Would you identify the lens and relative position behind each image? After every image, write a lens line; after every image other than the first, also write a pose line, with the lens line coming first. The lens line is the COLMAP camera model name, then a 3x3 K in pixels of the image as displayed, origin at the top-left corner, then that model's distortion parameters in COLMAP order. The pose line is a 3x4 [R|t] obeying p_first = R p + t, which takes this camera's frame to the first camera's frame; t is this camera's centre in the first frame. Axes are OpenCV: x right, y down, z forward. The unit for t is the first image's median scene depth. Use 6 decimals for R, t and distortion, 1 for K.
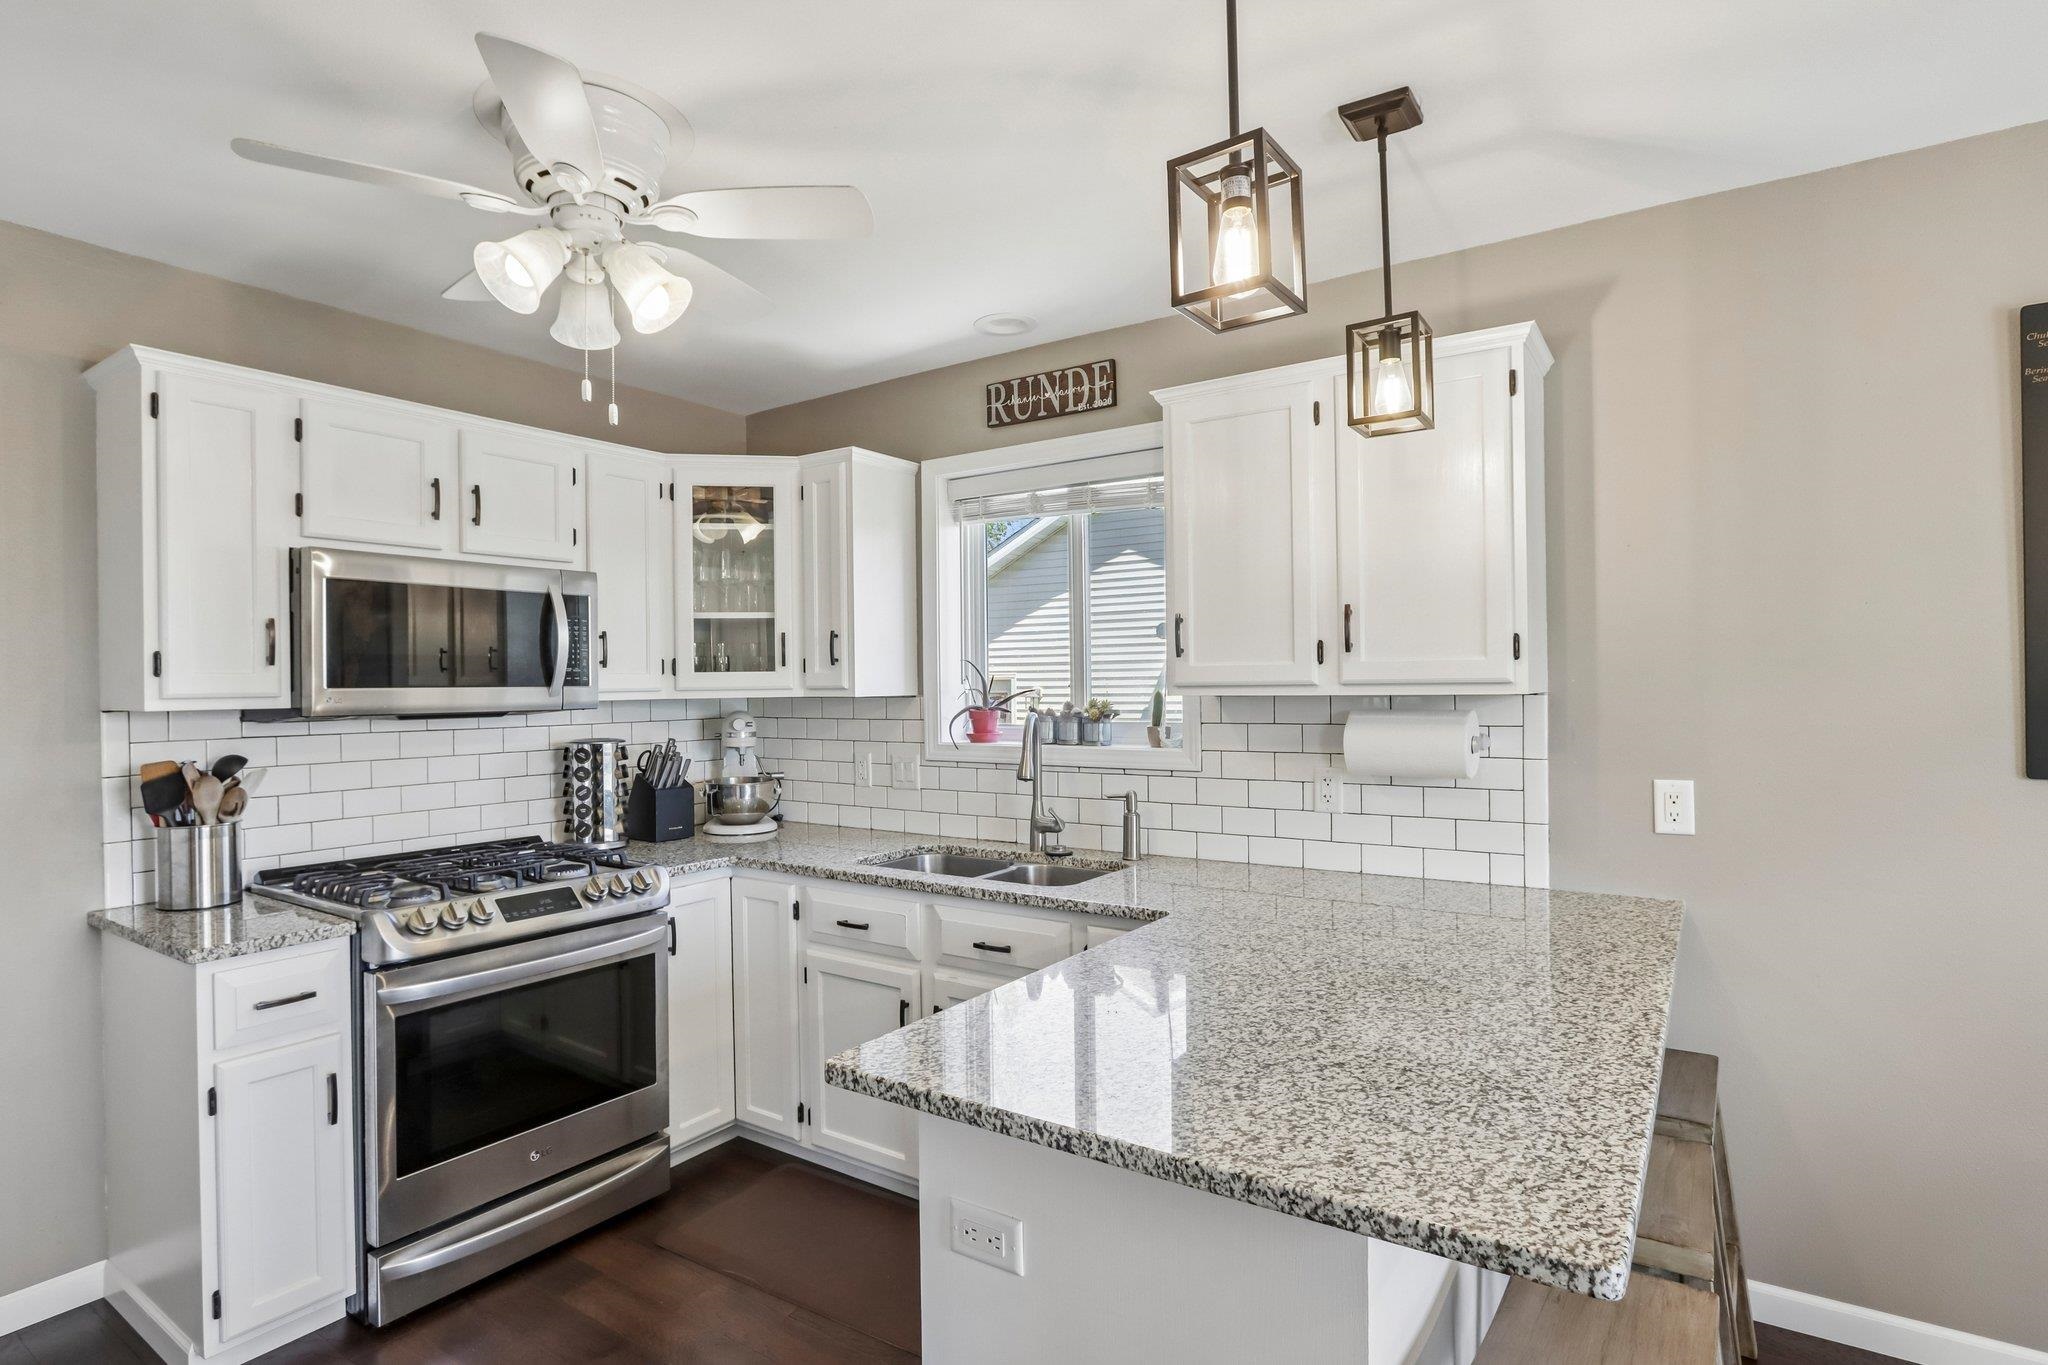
lens RADIAL K [[1046.6, 0, 1009.2], [0, 1046.6, 685.5], [0, 0, 1]] dist [-0.024780, 0.009729]
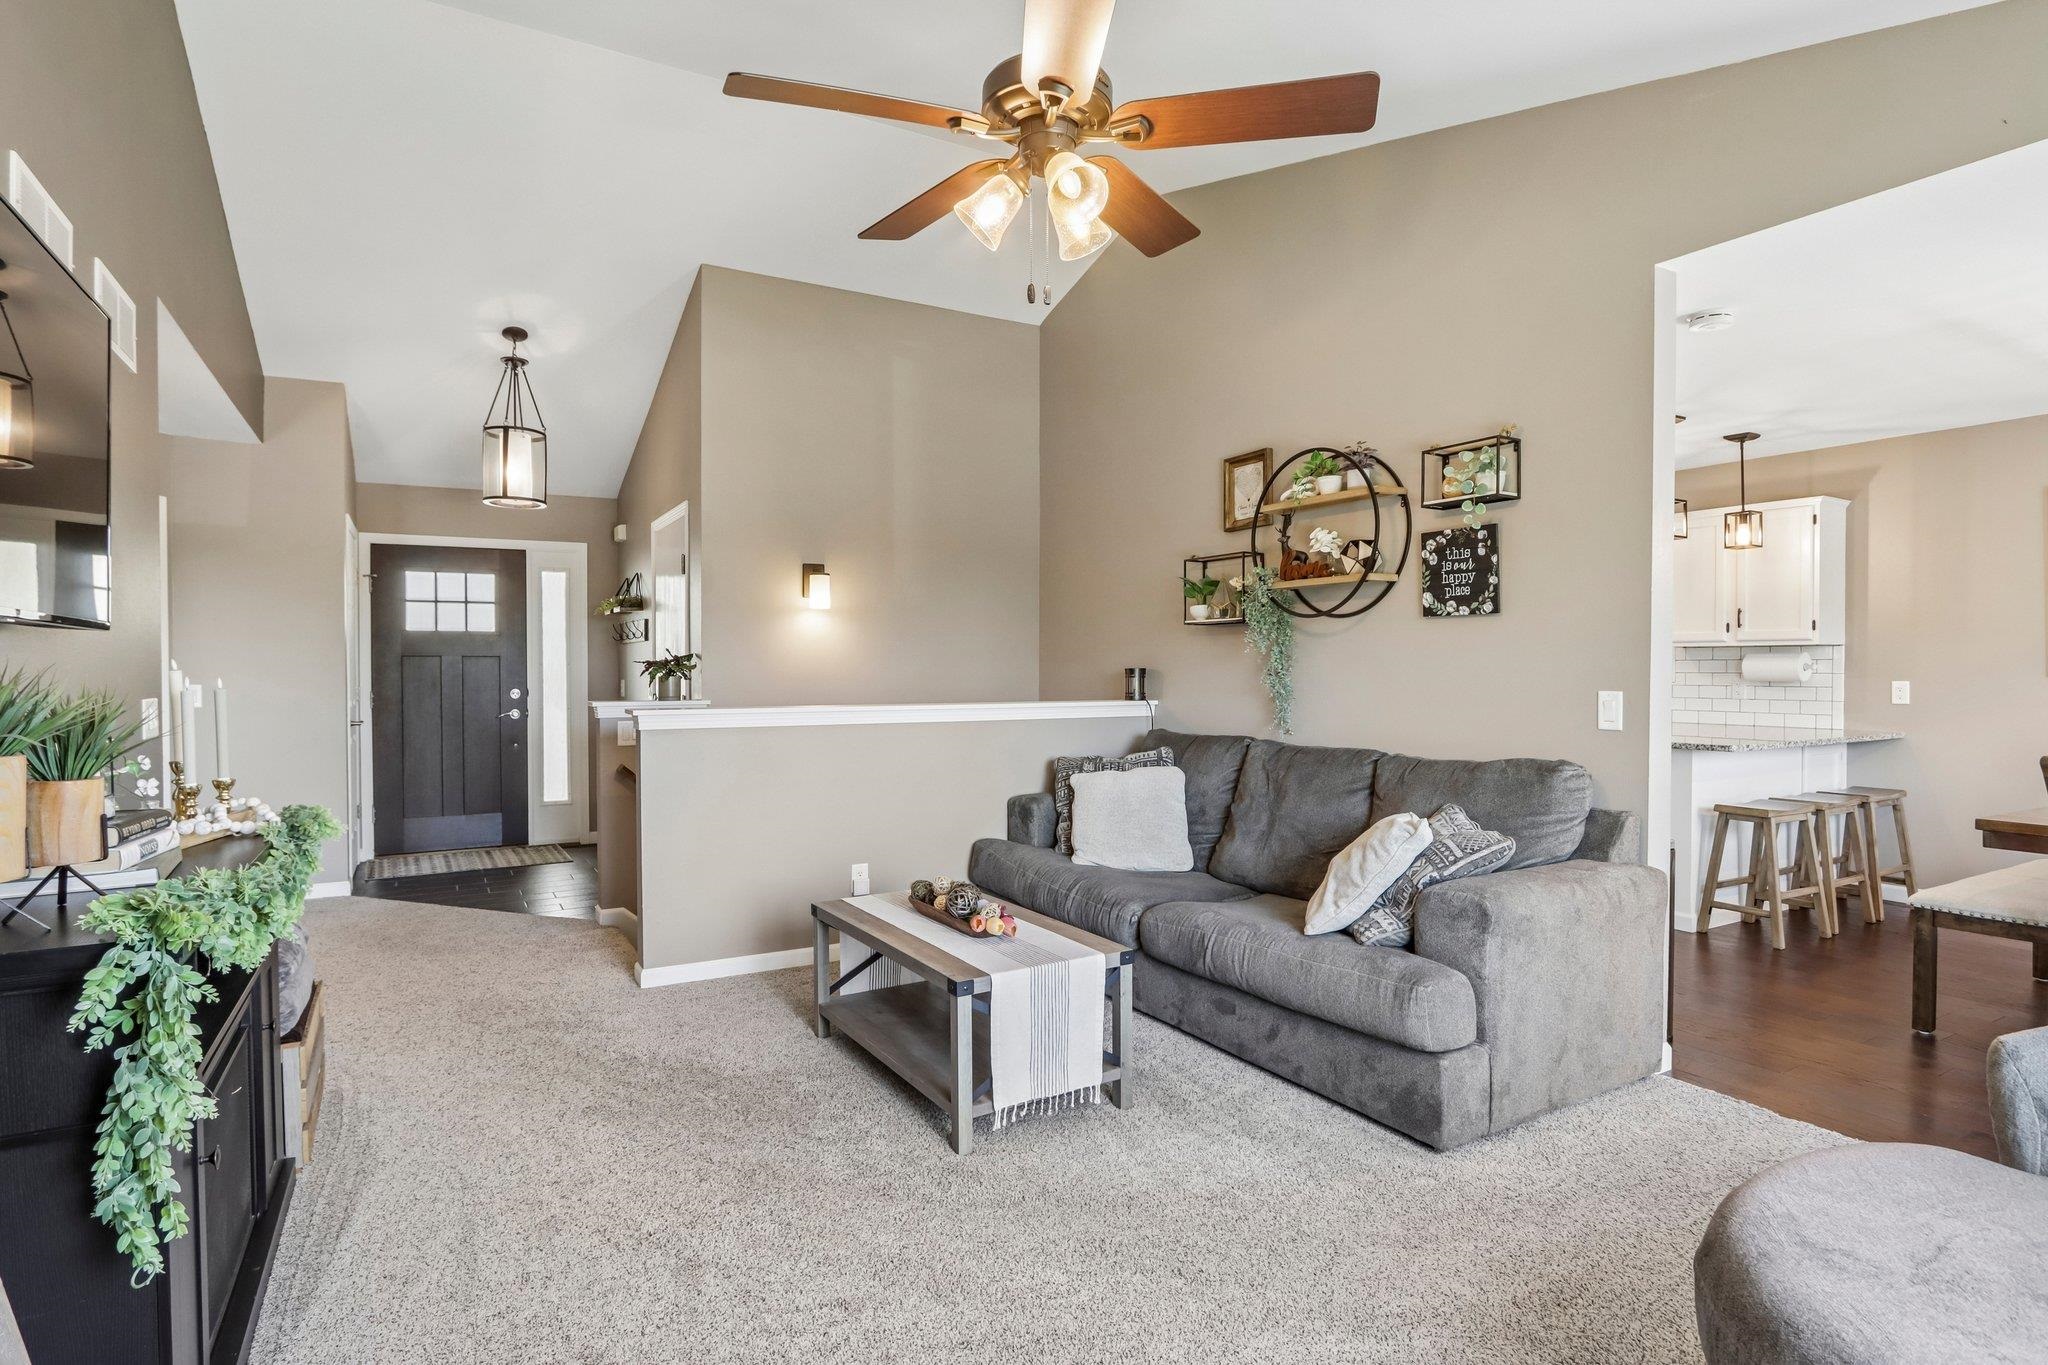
lens RADIAL K [[1060.8, 0, 1024.0], [0, 1060.8, 682.5], [0, 0, 1]] dist [-0.002489, 0.000844]
pose [[0.909748, 0.018422, -0.414752, -0.143731], [-0.010347, 0.999711, 0.021707, 0.051223], [0.415032, -0.015456, 0.909676, -1.668270]]
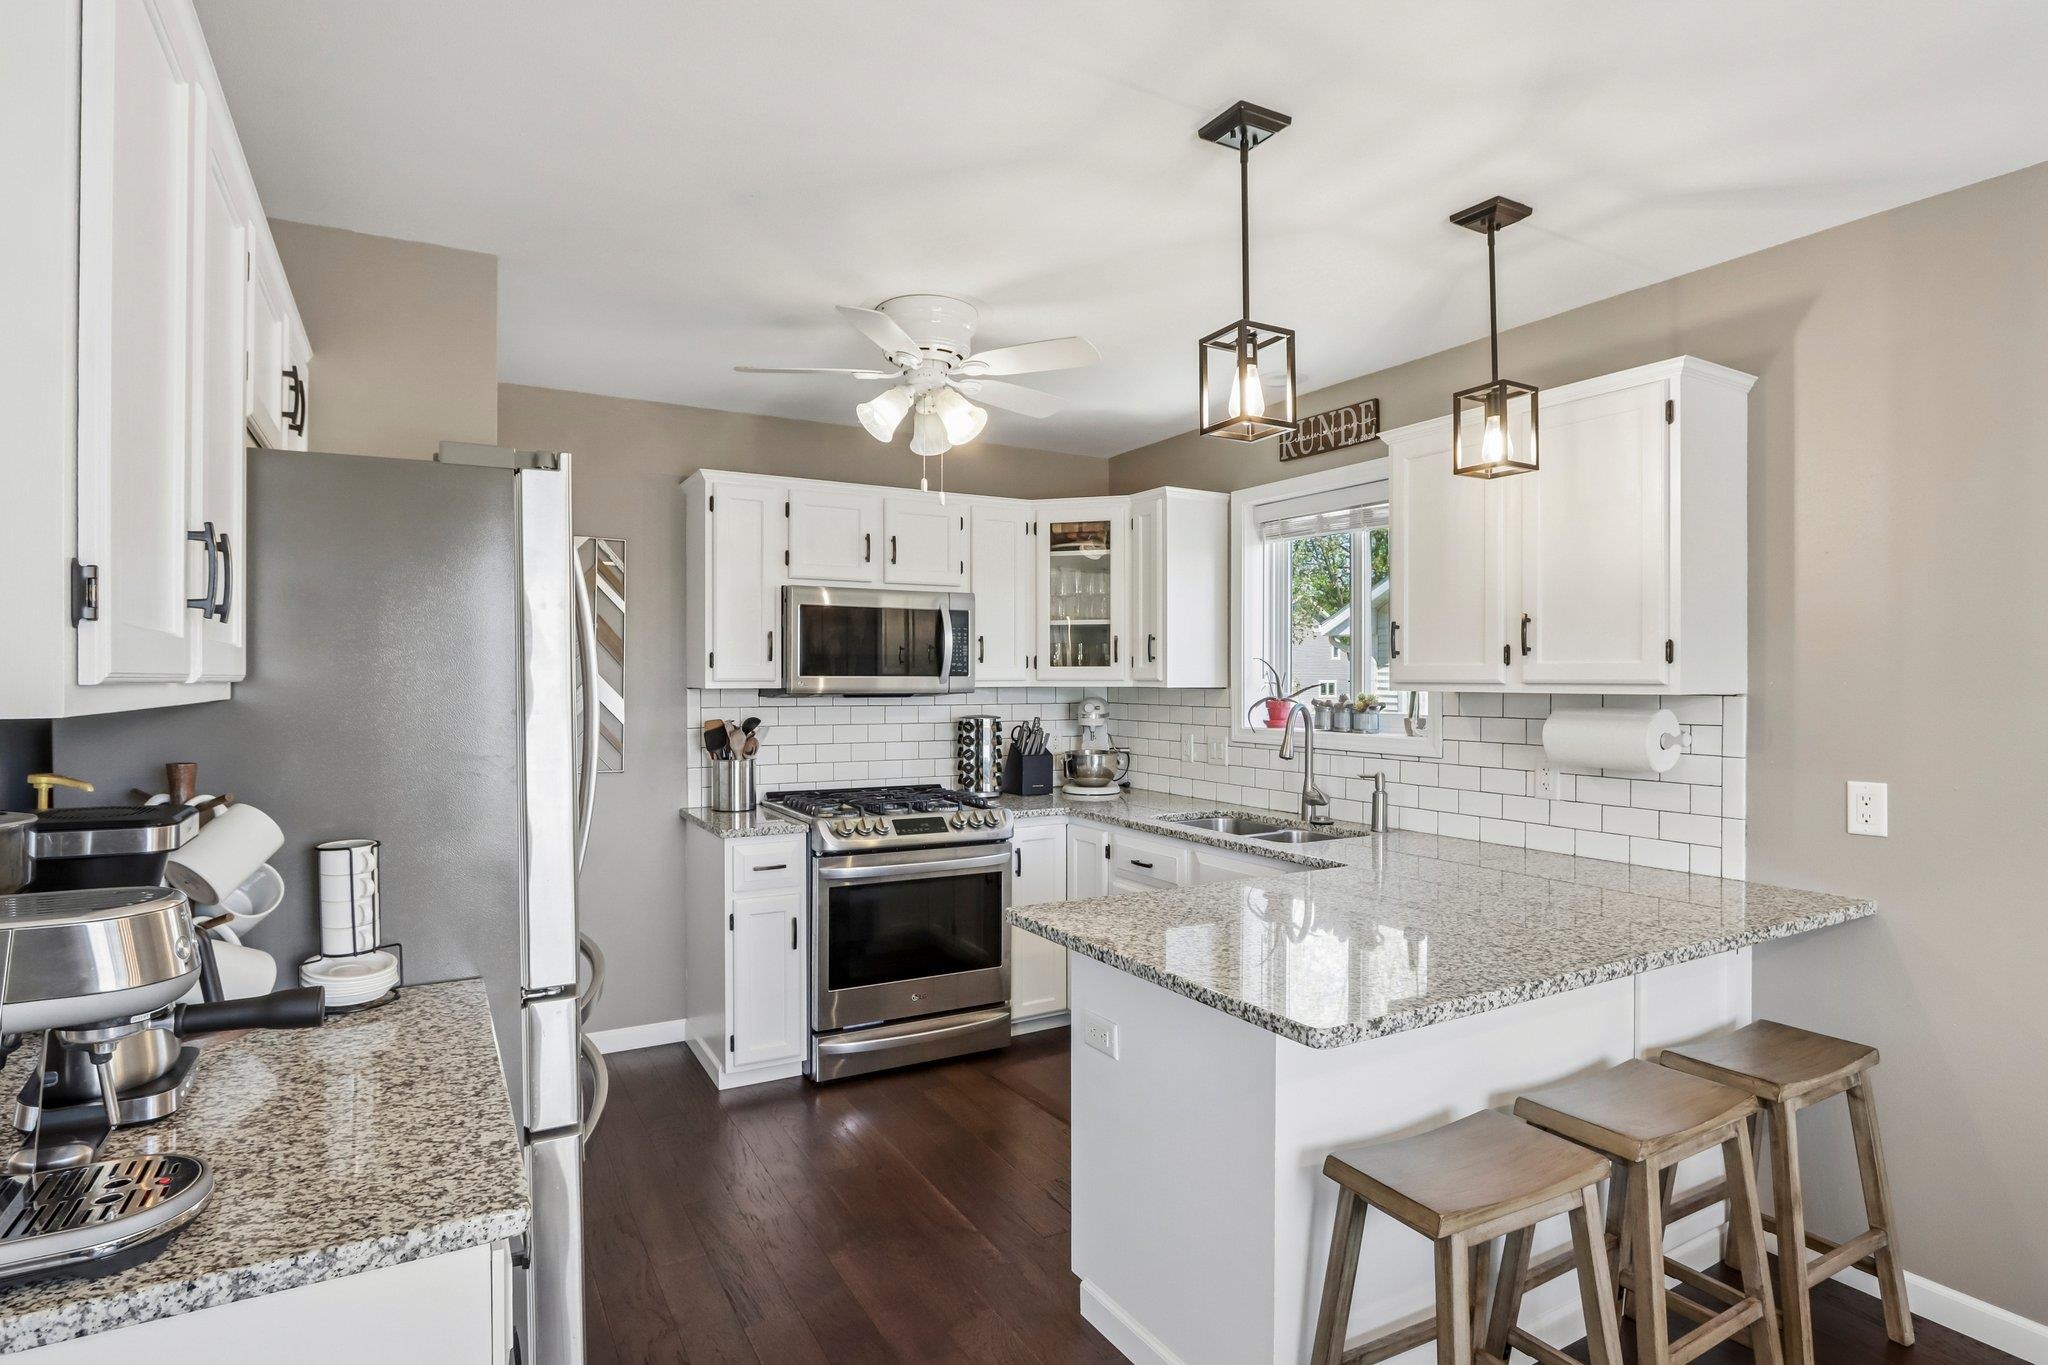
lens RADIAL K [[1046.6, 0, 1009.2], [0, 1046.6, 685.5], [0, 0, 1]] dist [-0.024780, 0.009729]
pose [[0.898297, 0.016290, -0.439087, 0.269785], [-0.012471, 0.999855, 0.011581, -0.004330], [0.439212, -0.004928, 0.898370, -0.233837]]
